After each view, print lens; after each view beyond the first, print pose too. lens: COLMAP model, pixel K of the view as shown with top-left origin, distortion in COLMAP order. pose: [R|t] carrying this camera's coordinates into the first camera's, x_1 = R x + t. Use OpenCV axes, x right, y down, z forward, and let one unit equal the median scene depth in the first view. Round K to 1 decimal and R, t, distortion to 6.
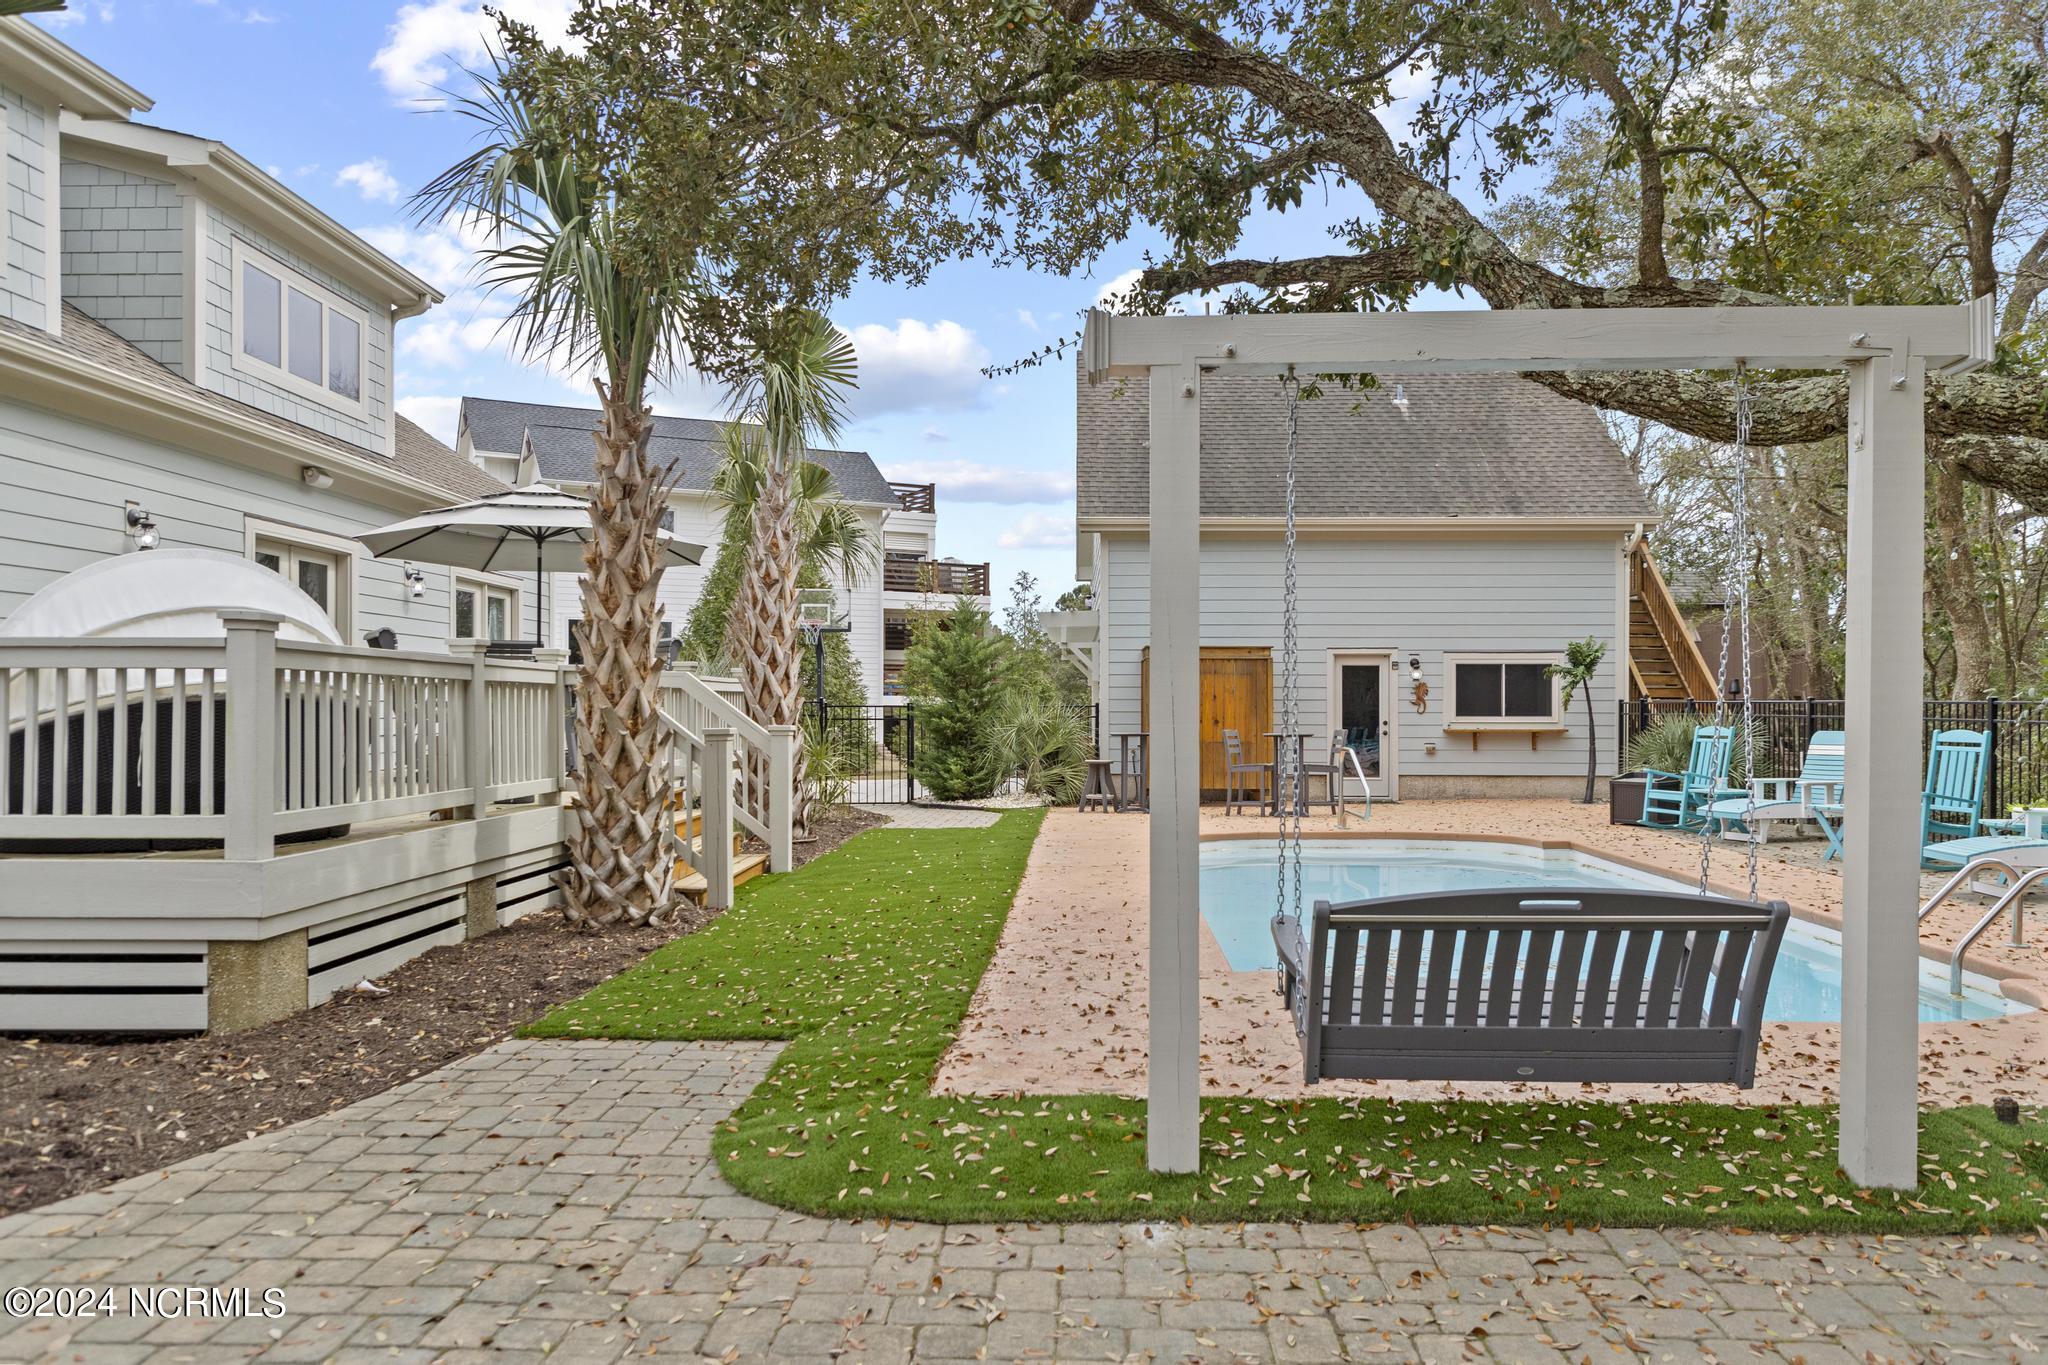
lens RADIAL K [[1417.7, 0, 1023.9], [0, 1417.7, 695.4], [0, 0, 1]] dist [0.010866, -0.005339]
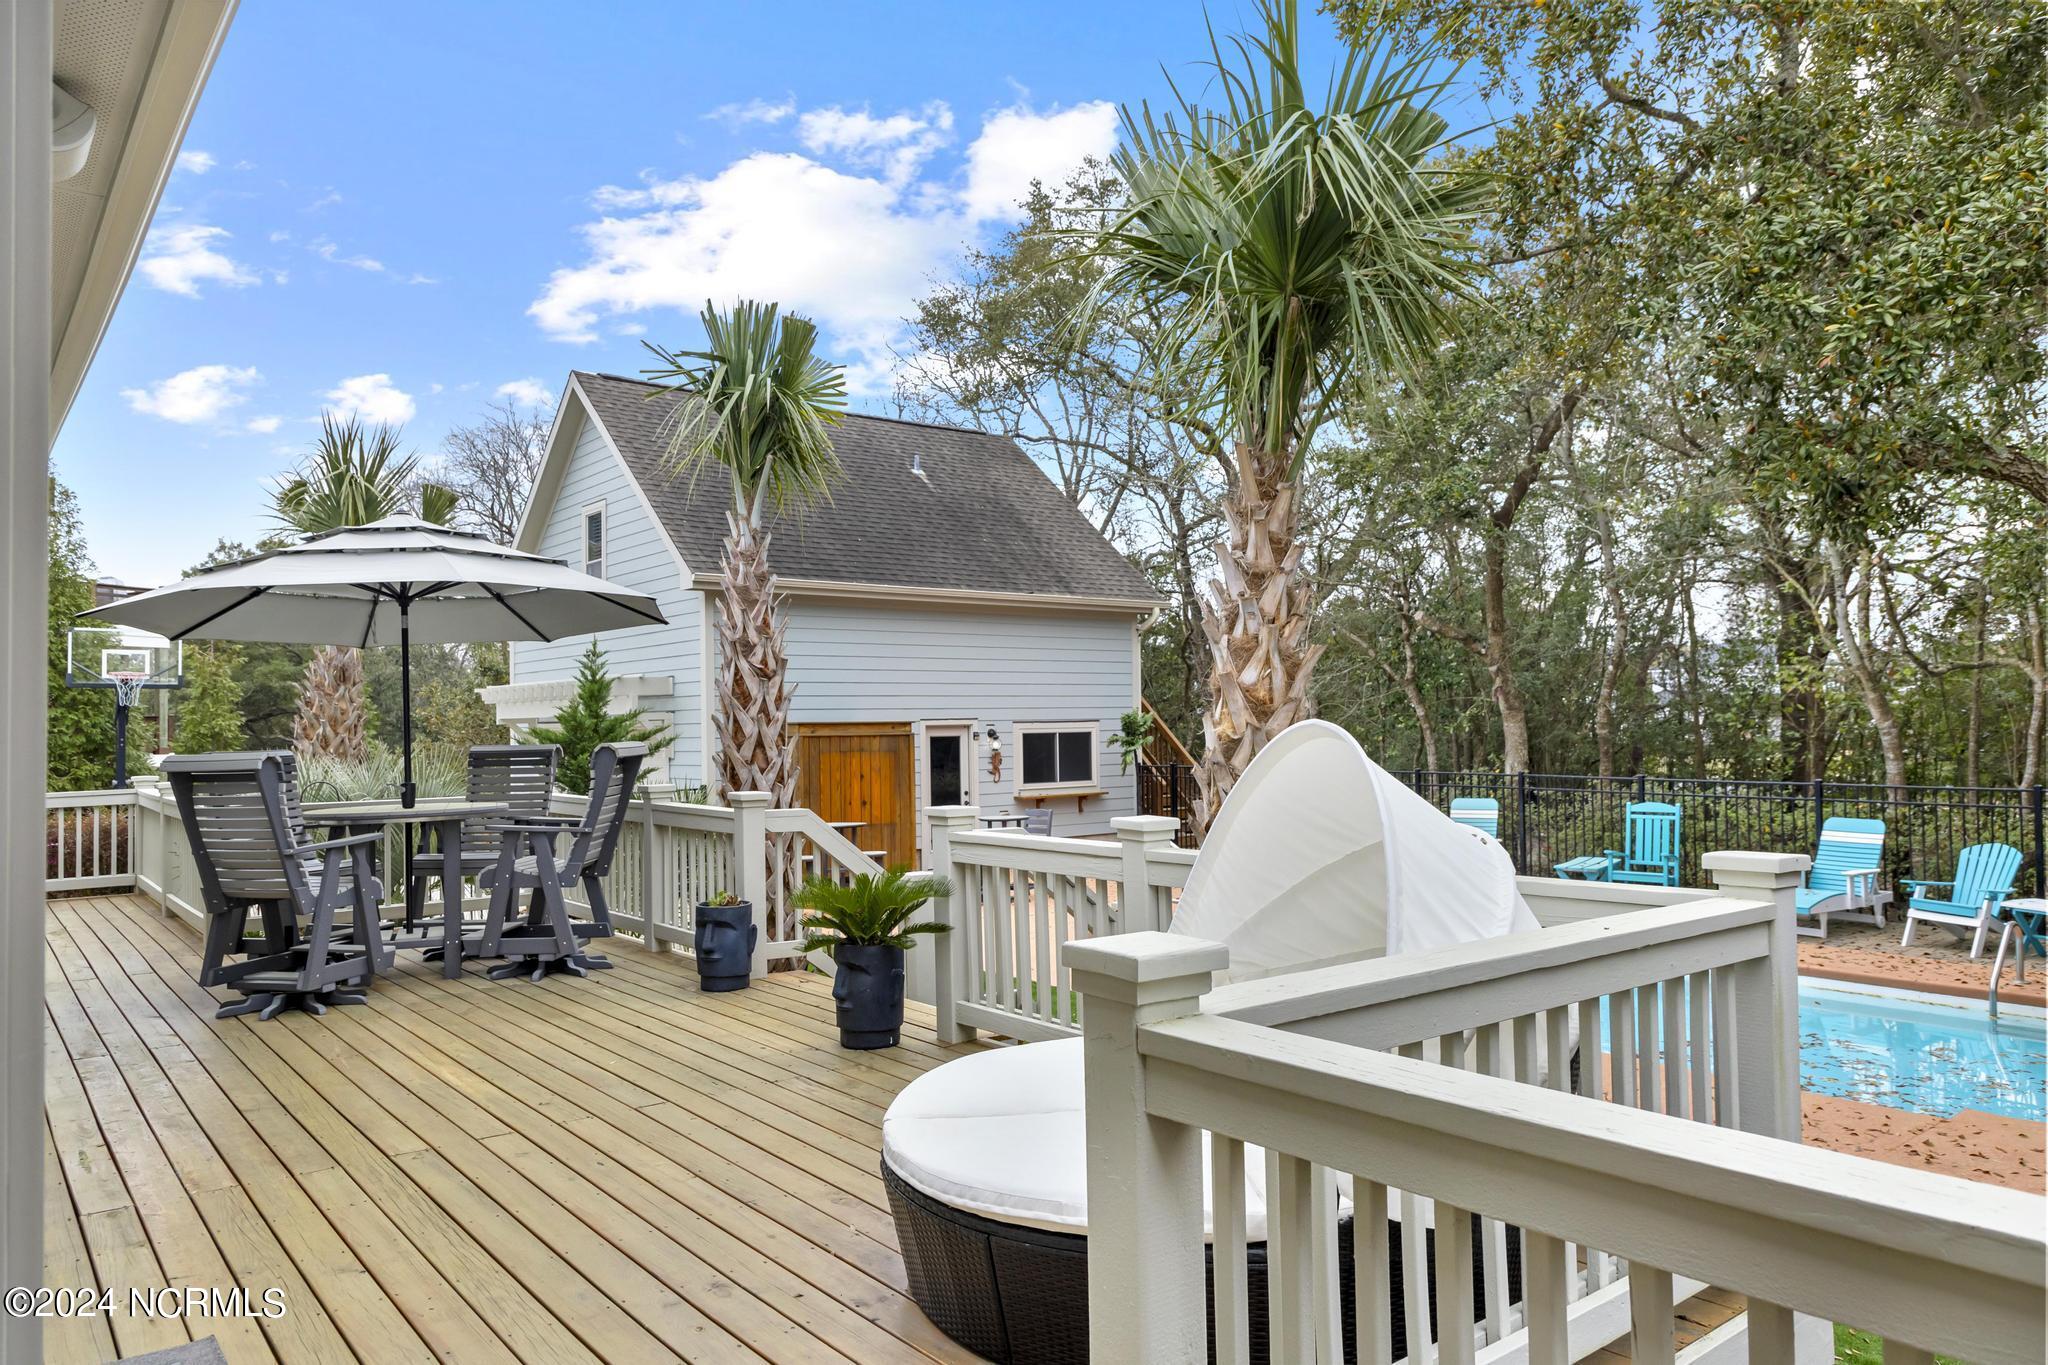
lens RADIAL K [[1417.7, 0, 1016.5], [0, 1417.7, 682.7], [0, 0, 1]] dist [0.010866, -0.005339]
pose [[0.771154, 0.006711, 0.636613, -0.379581], [0.009678, 0.999705, -0.022263, -0.038022], [-0.636575, 0.023329, 0.770862, 0.207110]]
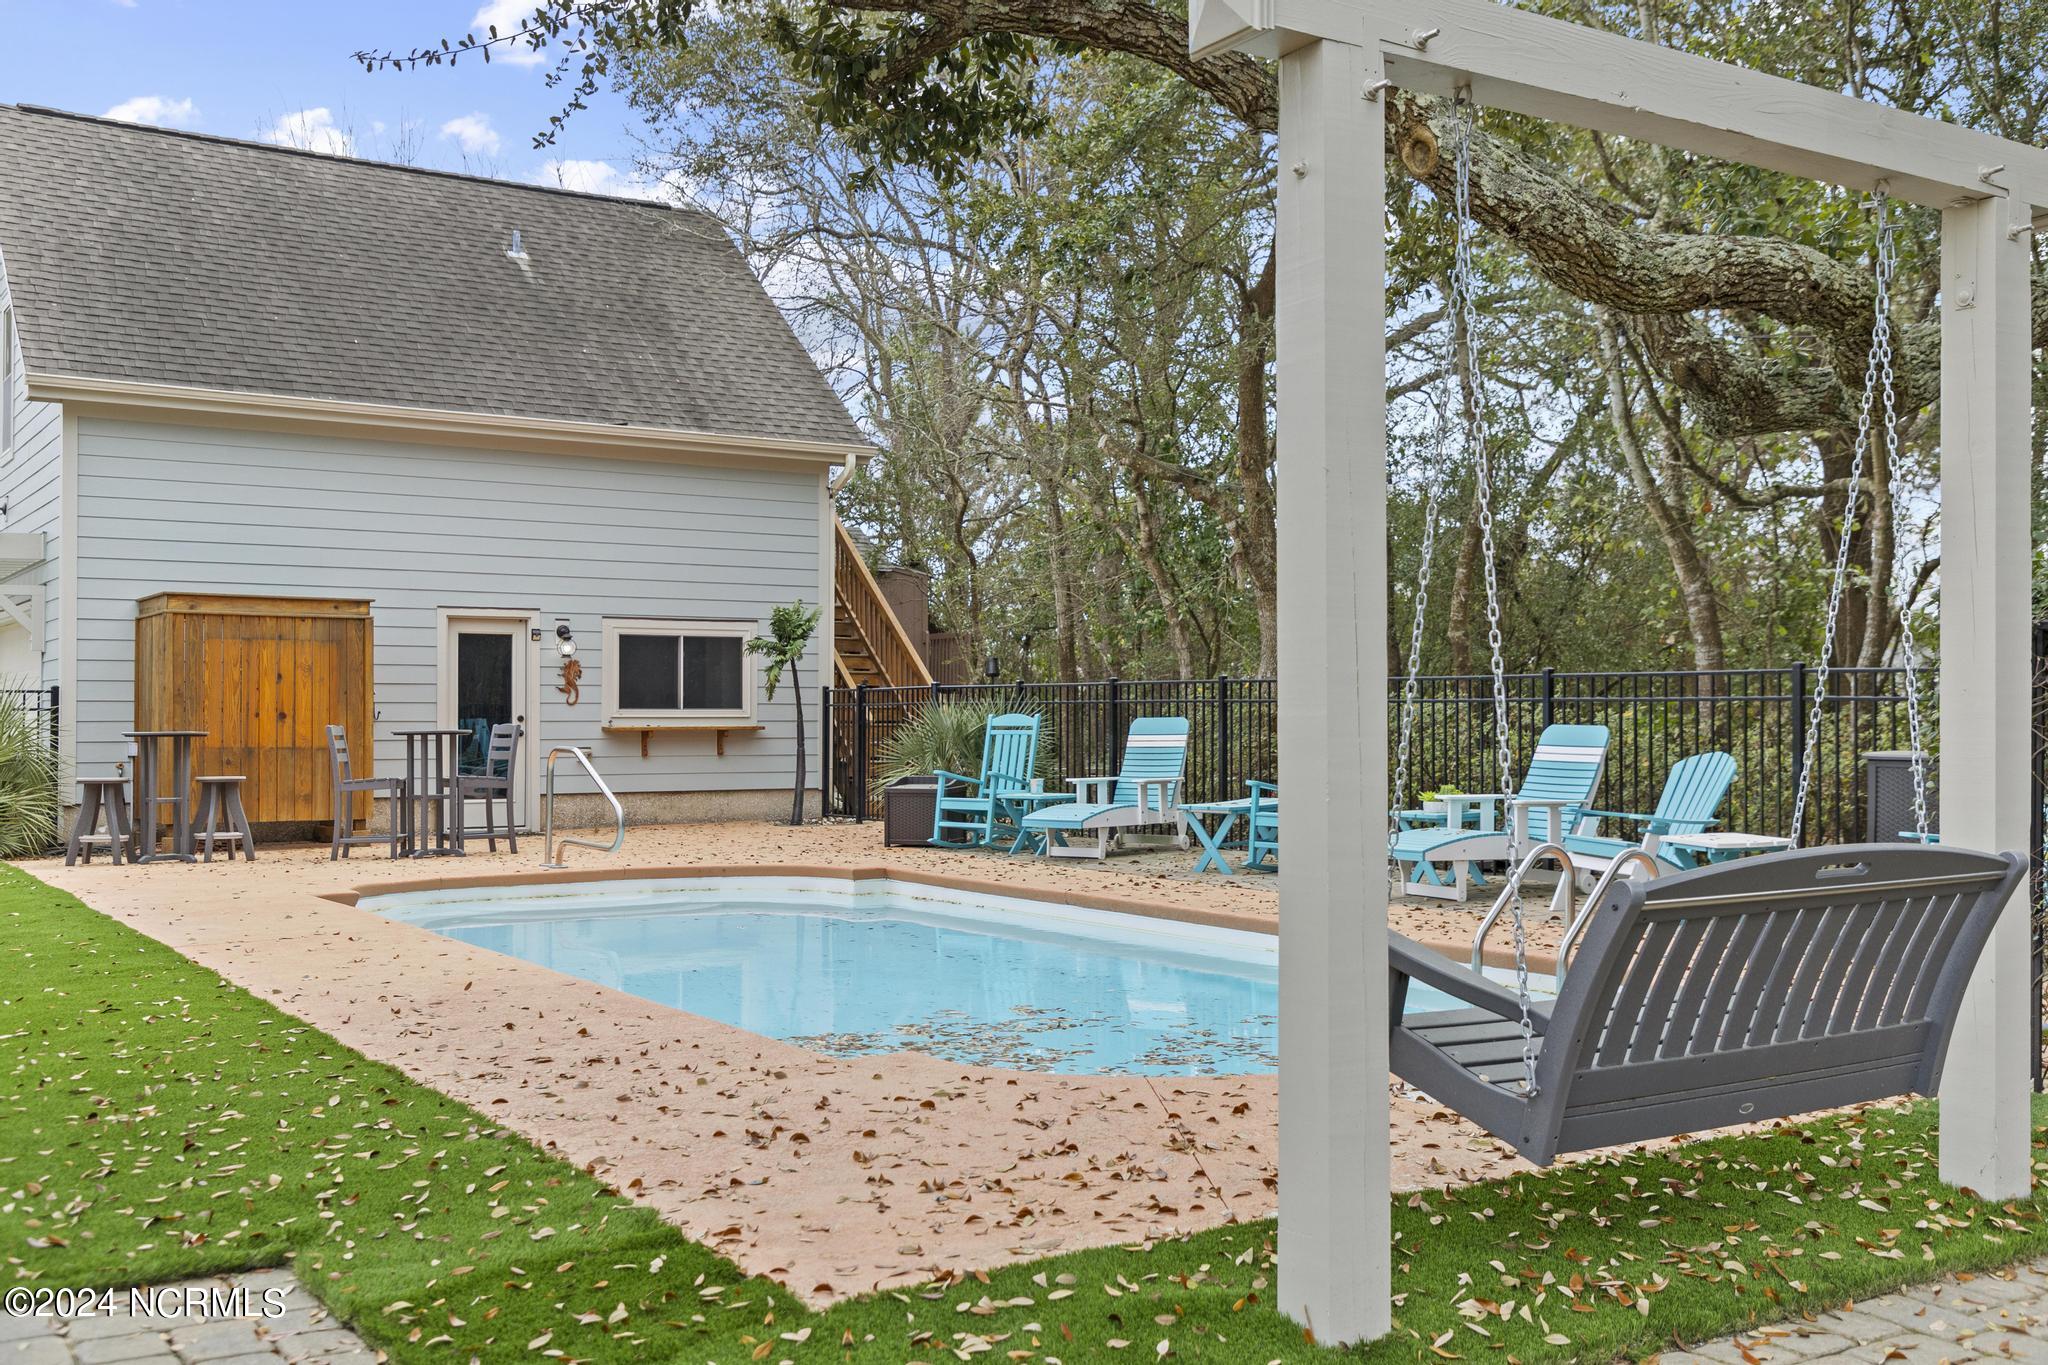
lens RADIAL K [[1998.8, 0, 1036.5], [0, 1998.8, 685.1], [0, 0, 1]] dist [-0.000917, 0.000000]
pose [[0.814702, 0.007614, 0.579830, -0.106428], [-0.002906, 0.999955, -0.009048, 0.011819], [-0.579873, 0.005686, 0.814687, 0.075264]]
